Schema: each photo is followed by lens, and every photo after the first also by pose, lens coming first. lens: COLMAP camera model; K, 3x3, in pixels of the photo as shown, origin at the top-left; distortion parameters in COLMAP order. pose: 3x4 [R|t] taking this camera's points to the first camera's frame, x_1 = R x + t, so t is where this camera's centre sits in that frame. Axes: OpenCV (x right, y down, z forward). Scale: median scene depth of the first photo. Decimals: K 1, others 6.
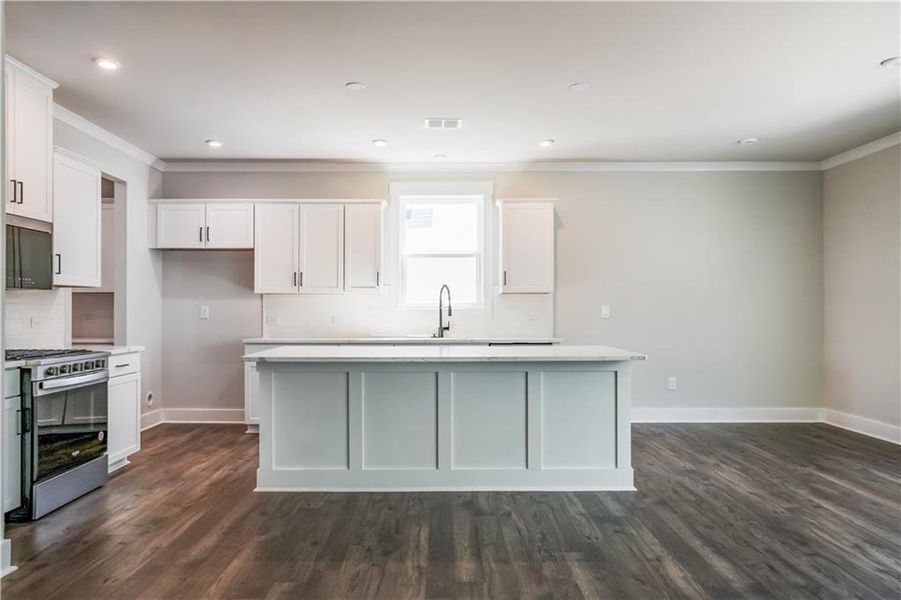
lens RADIAL K [[672.8, 0, 441.5], [0, 672.8, 302.8], [0, 0, 1]] dist [0.009334, 0.003068]
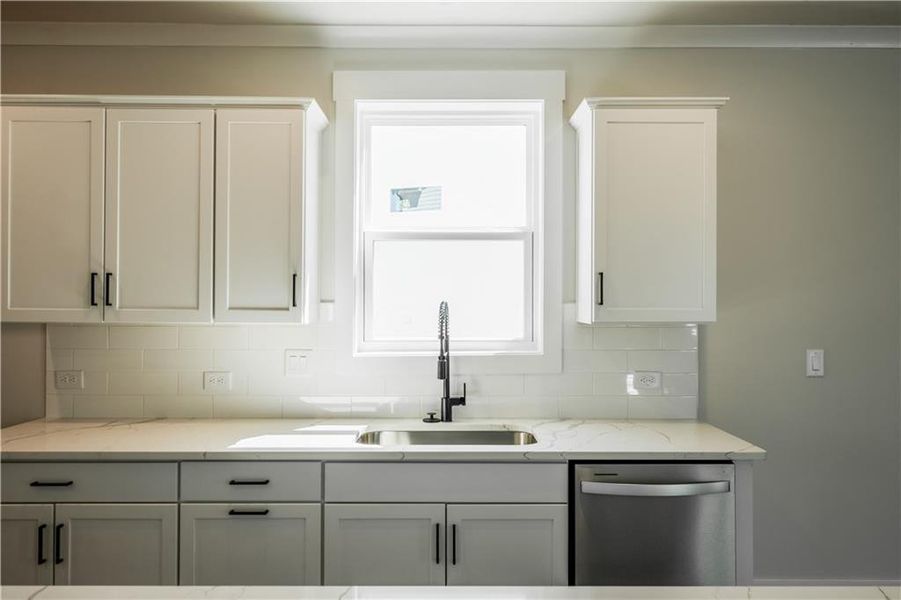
lens RADIAL K [[672.8, 0, 452.1], [0, 672.8, 302.7], [0, 0, 1]] dist [0.009334, 0.003068]
pose [[0.999986, 0.004521, 0.002679, 0.001361], [-0.004520, 0.999990, -0.000731, -0.026364], [-0.002683, 0.000719, 0.999996, 0.571802]]
